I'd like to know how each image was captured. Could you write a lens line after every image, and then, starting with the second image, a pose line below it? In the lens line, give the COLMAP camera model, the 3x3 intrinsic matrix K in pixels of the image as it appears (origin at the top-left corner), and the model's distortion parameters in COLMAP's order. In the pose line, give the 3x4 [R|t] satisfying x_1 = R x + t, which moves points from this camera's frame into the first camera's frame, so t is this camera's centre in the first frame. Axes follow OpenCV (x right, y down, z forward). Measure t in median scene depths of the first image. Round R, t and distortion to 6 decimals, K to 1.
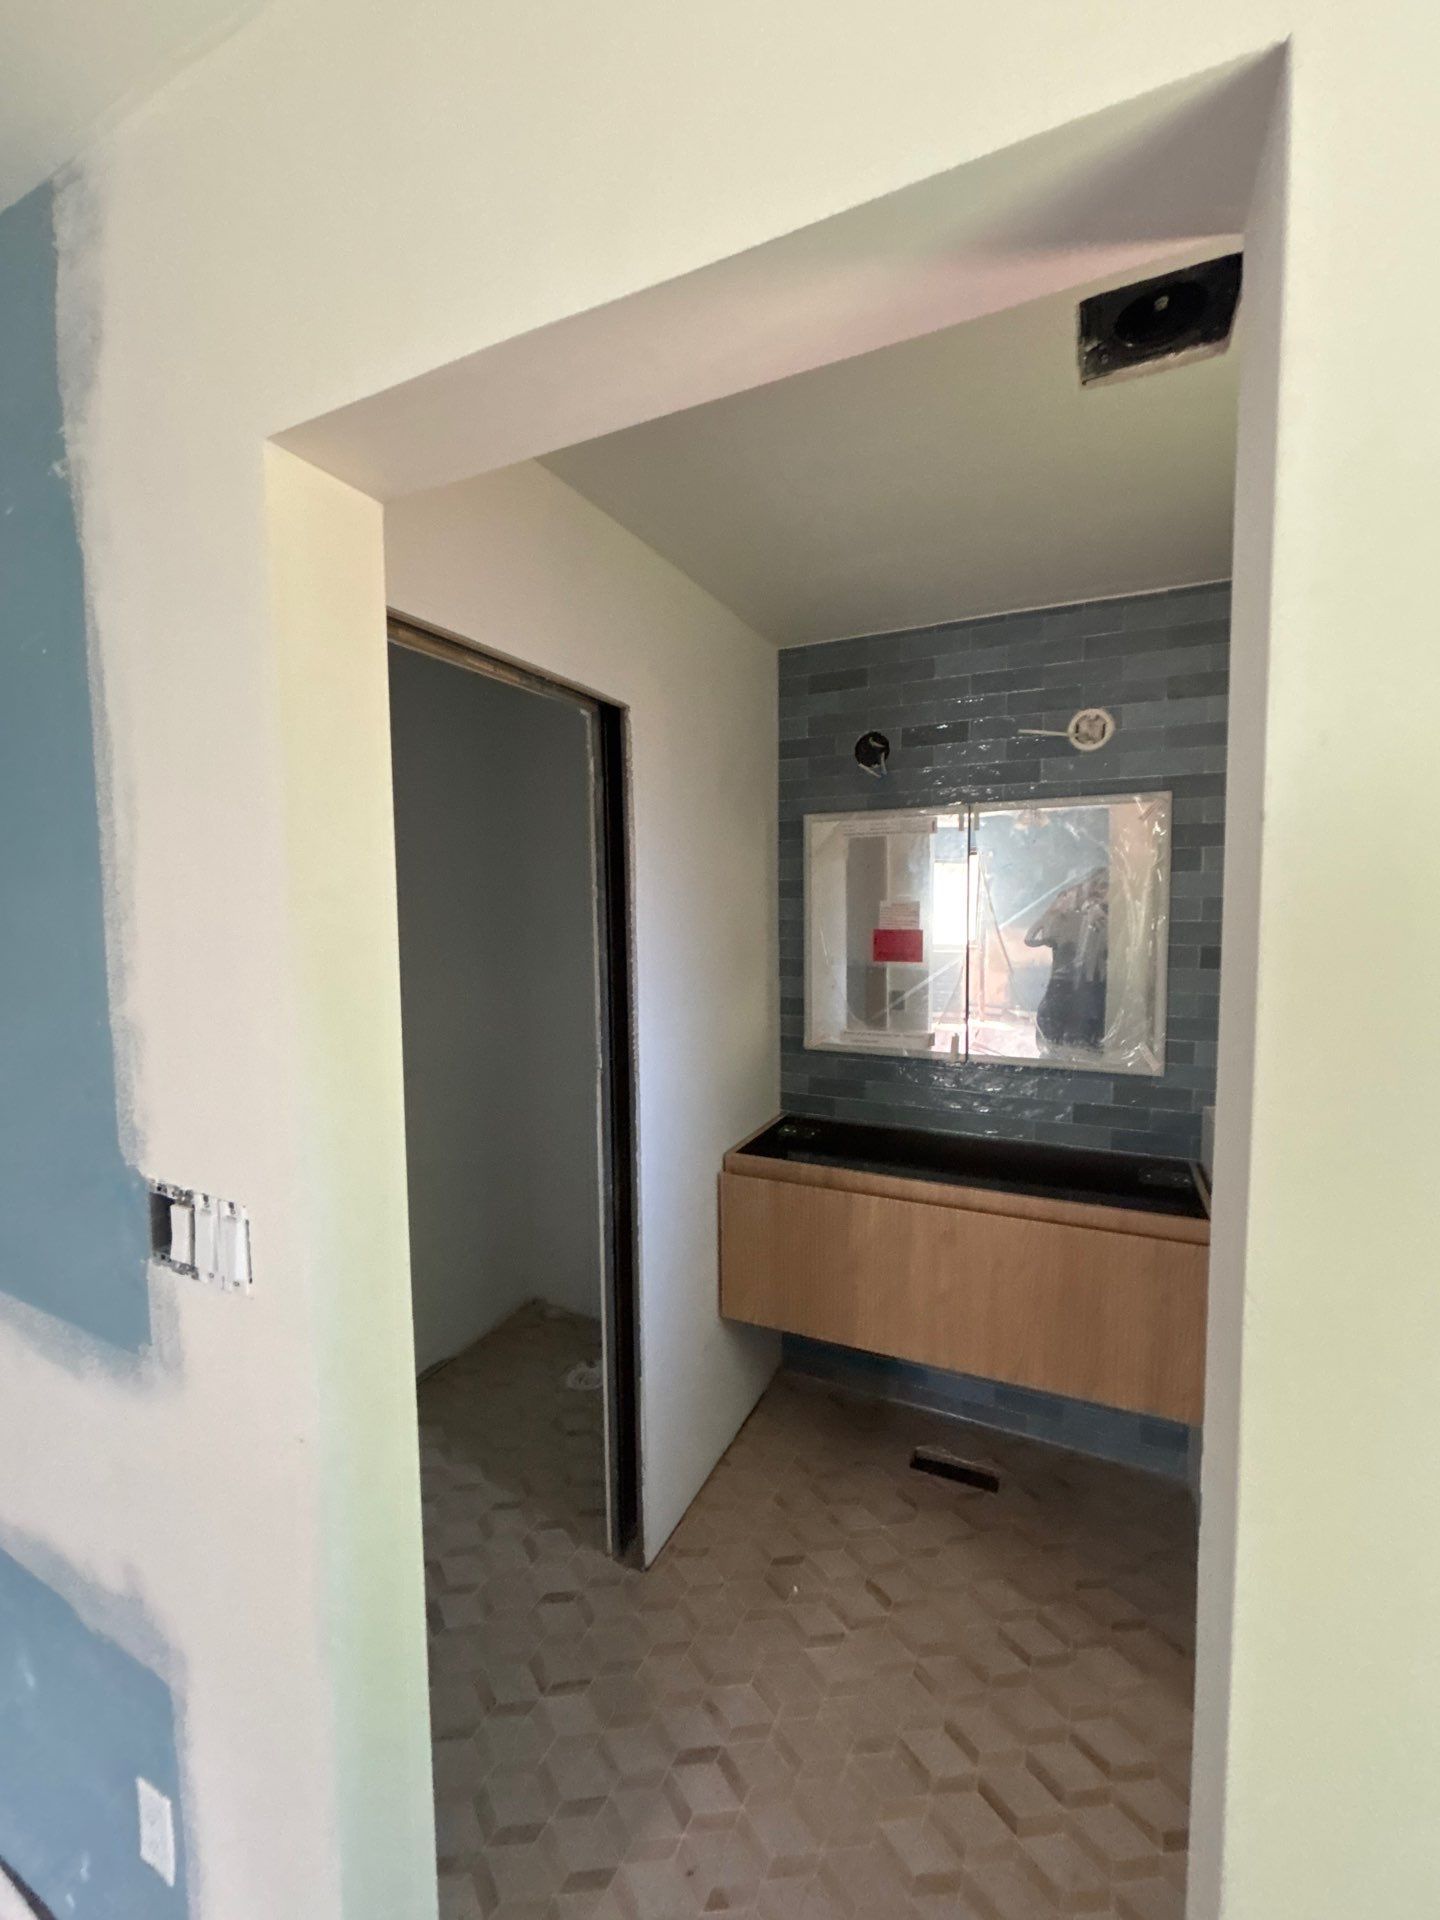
lens RADIAL K [[774.9, 0, 719.8], [0, 774.9, 954.8], [0, 0, 1]] dist [0.001381, -0.001024]
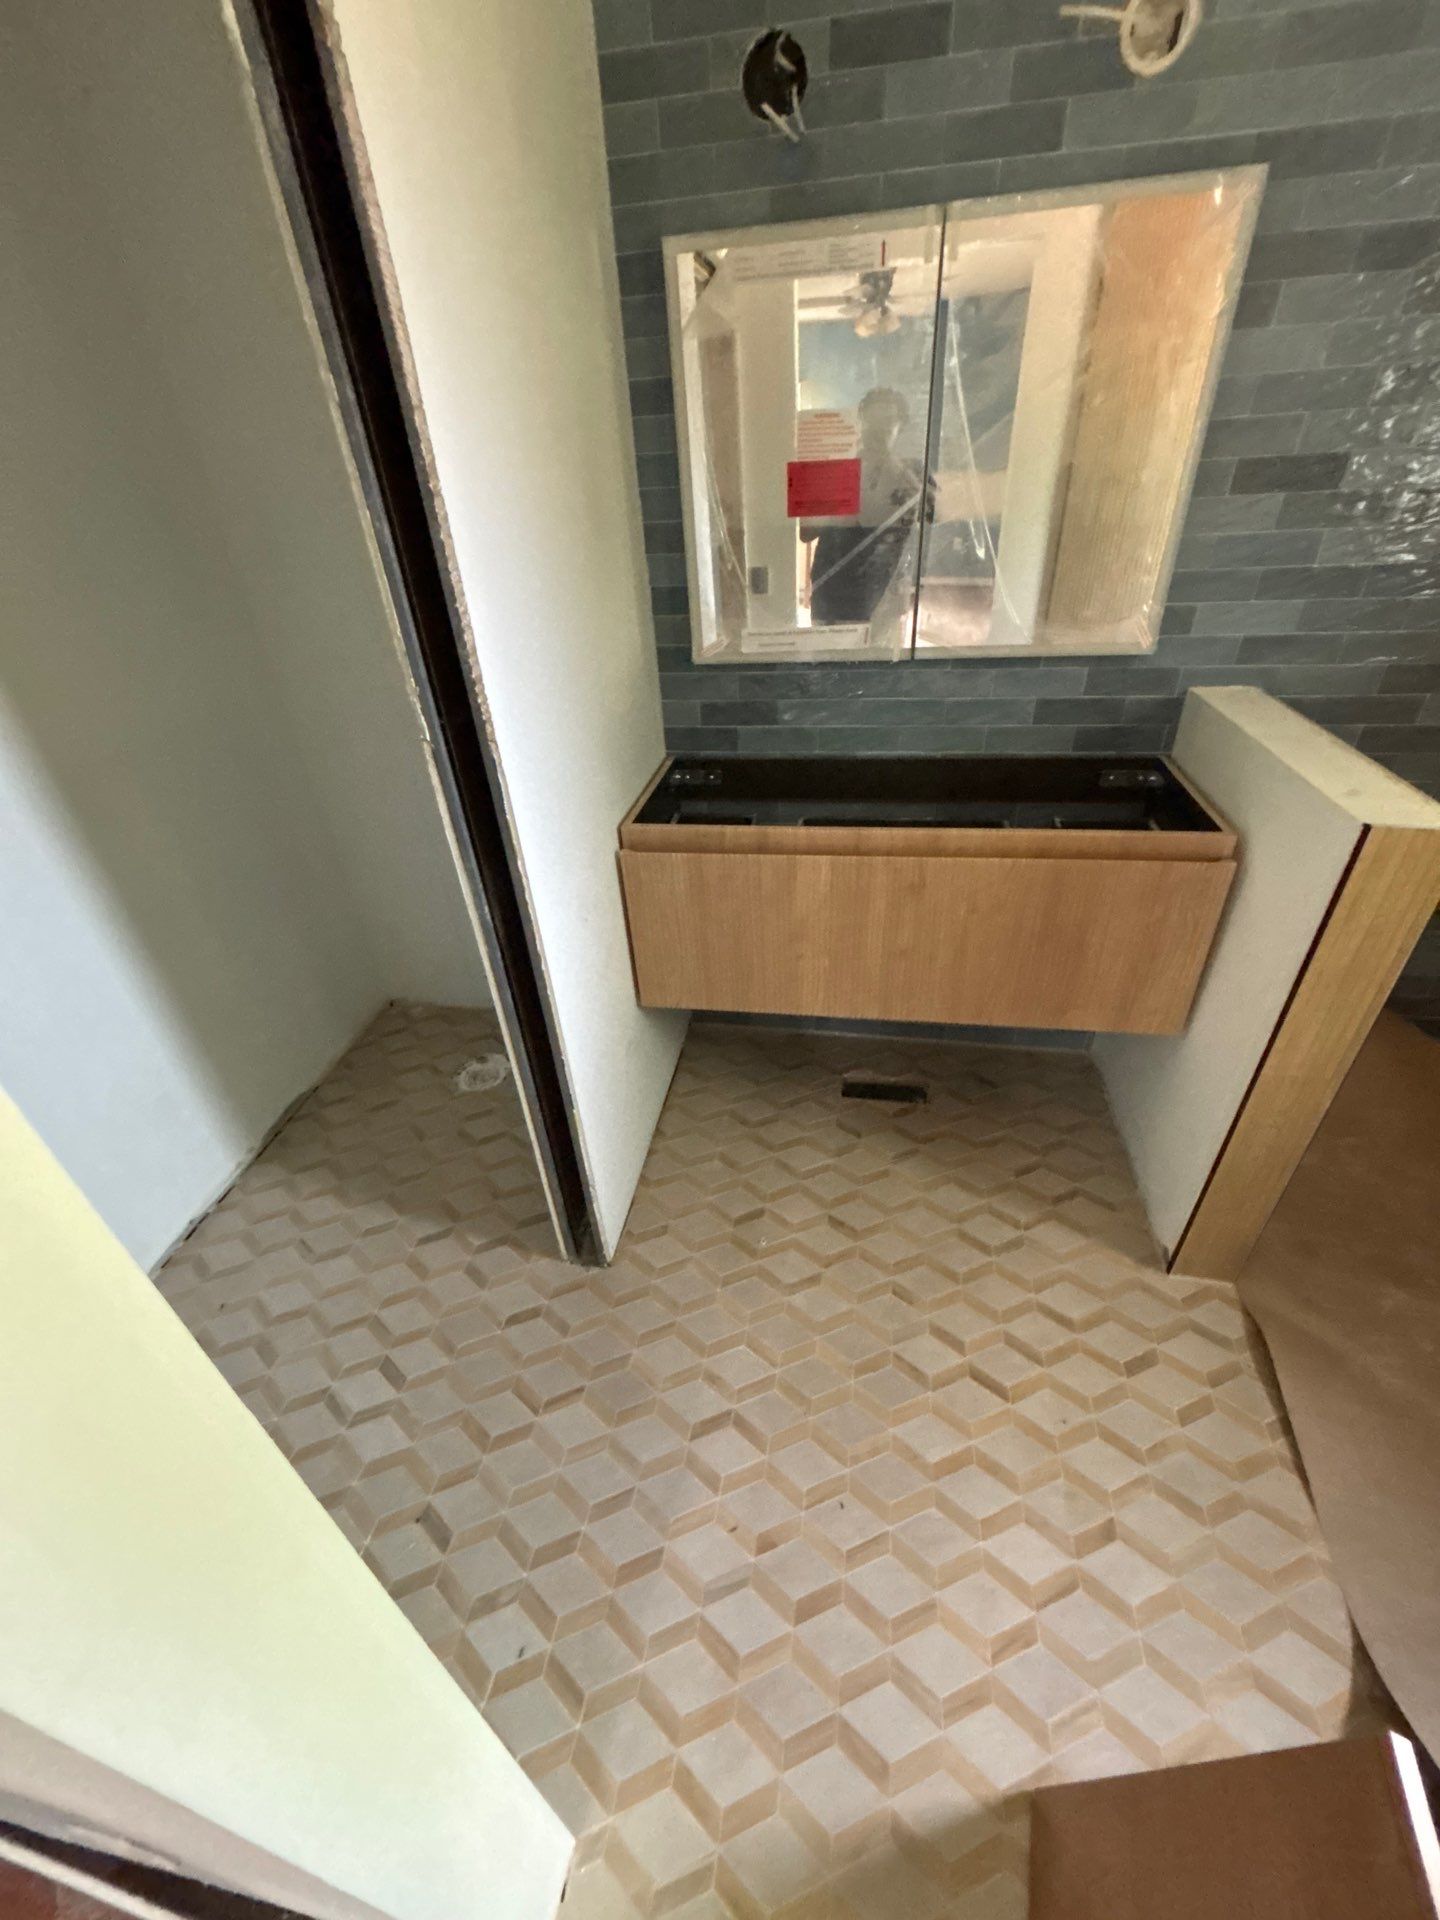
lens RADIAL K [[774.9, 0, 723.2], [0, 774.9, 956.8], [0, 0, 1]] dist [0.001381, -0.001024]
pose [[0.962205, -0.184492, 0.200310, -0.076112], [0.066349, 0.872206, 0.484617, 0.012550], [-0.264119, -0.453011, 0.851482, 0.305878]]
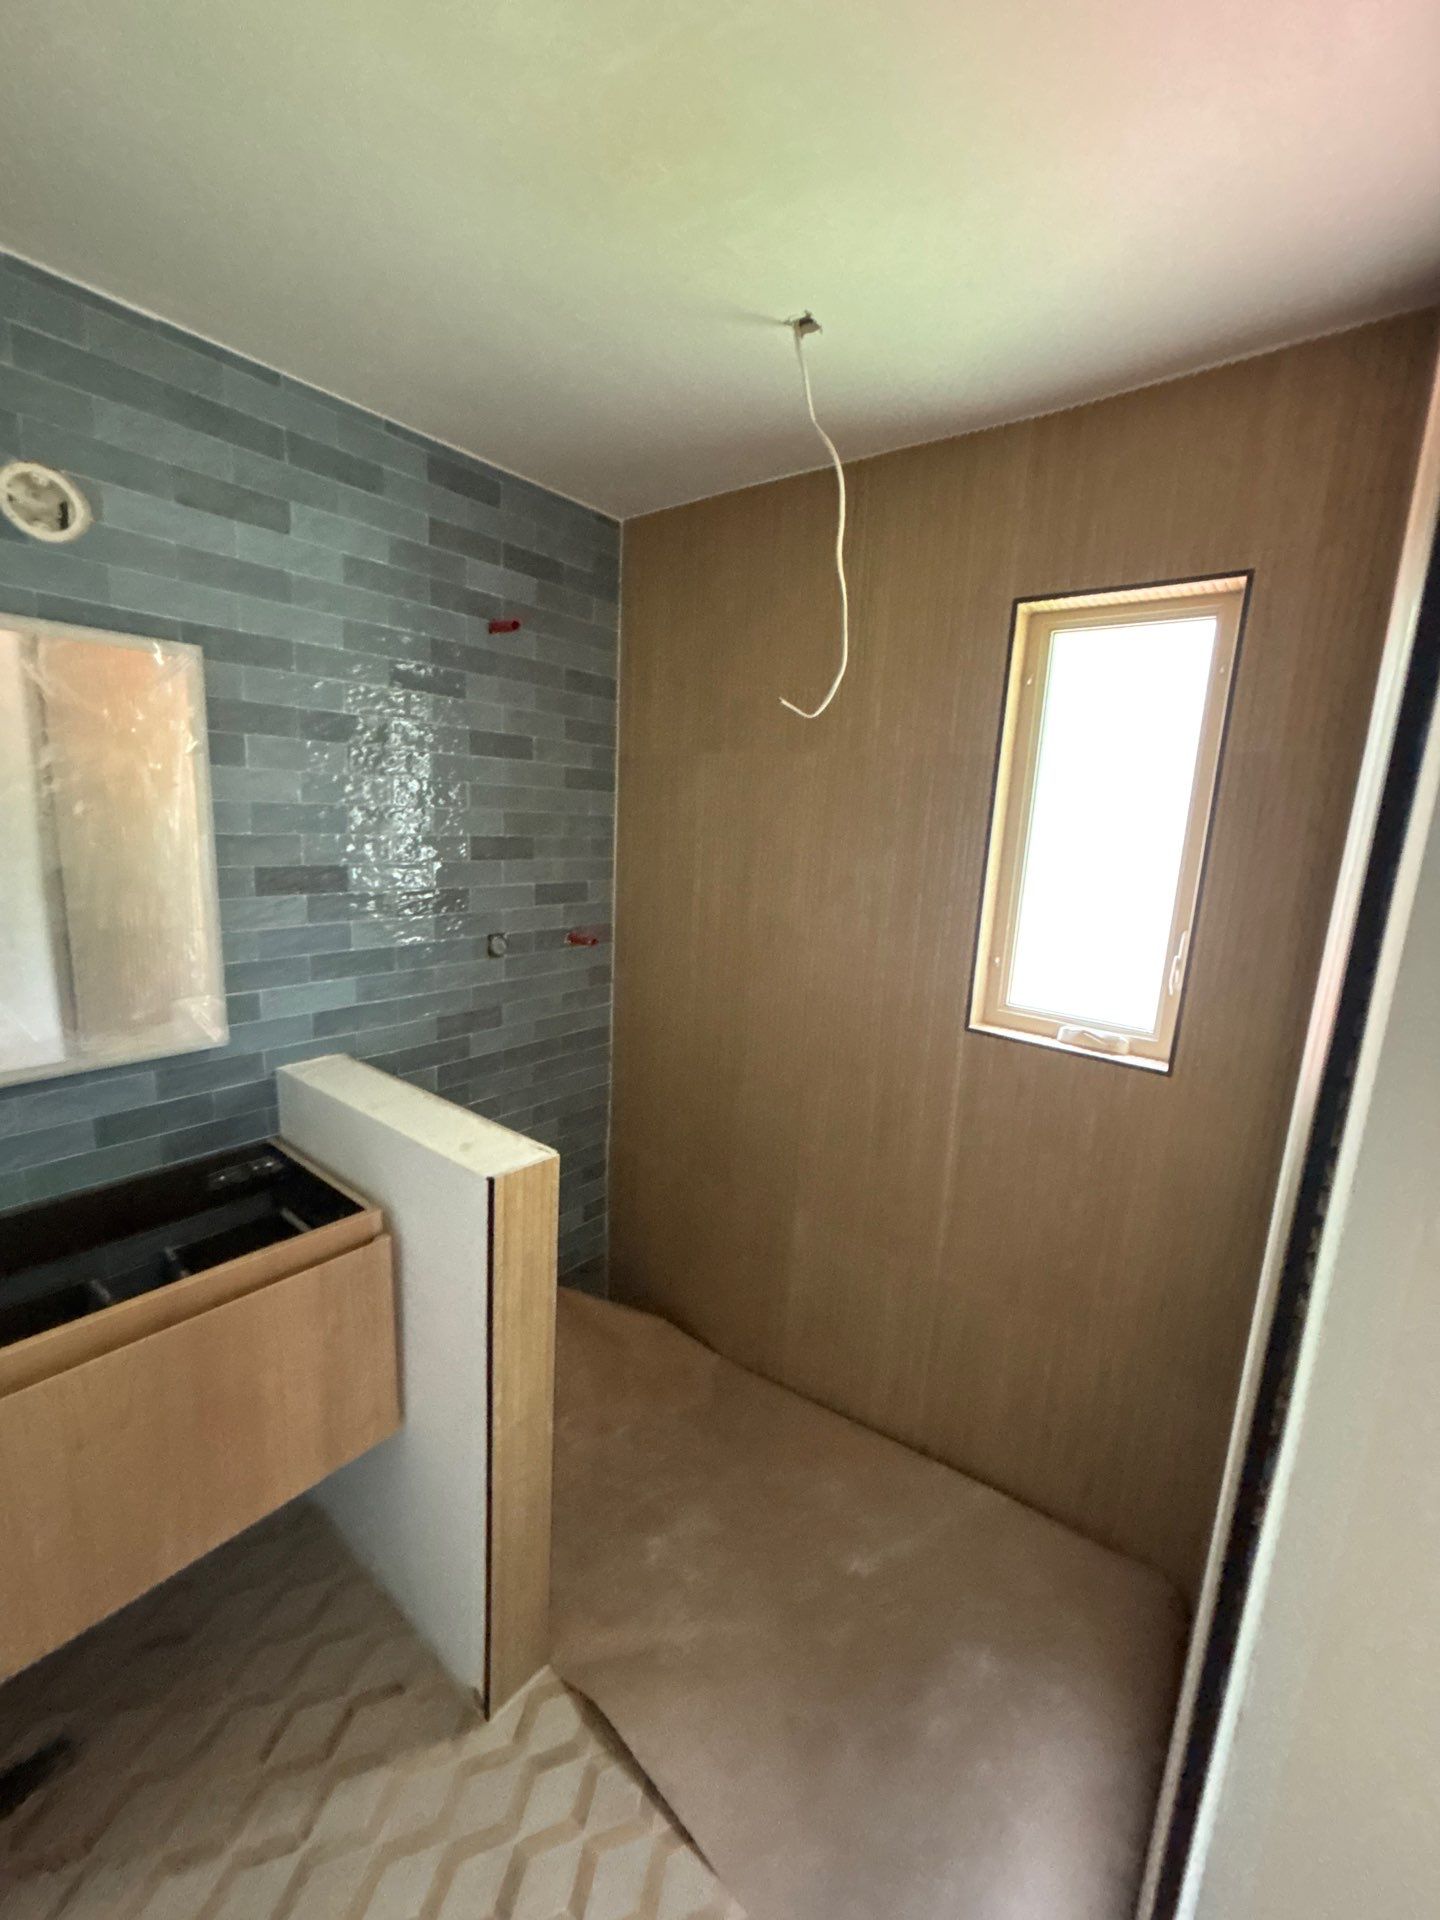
lens RADIAL K [[774.9, 0, 725.0], [0, 774.9, 958.1], [0, 0, 1]] dist [0.001381, -0.001024]
pose [[0.227774, -0.155888, 0.961155, -0.023124], [0.022589, 0.987682, 0.154837, -0.031132], [-0.973452, -0.013556, 0.228490, 0.380209]]
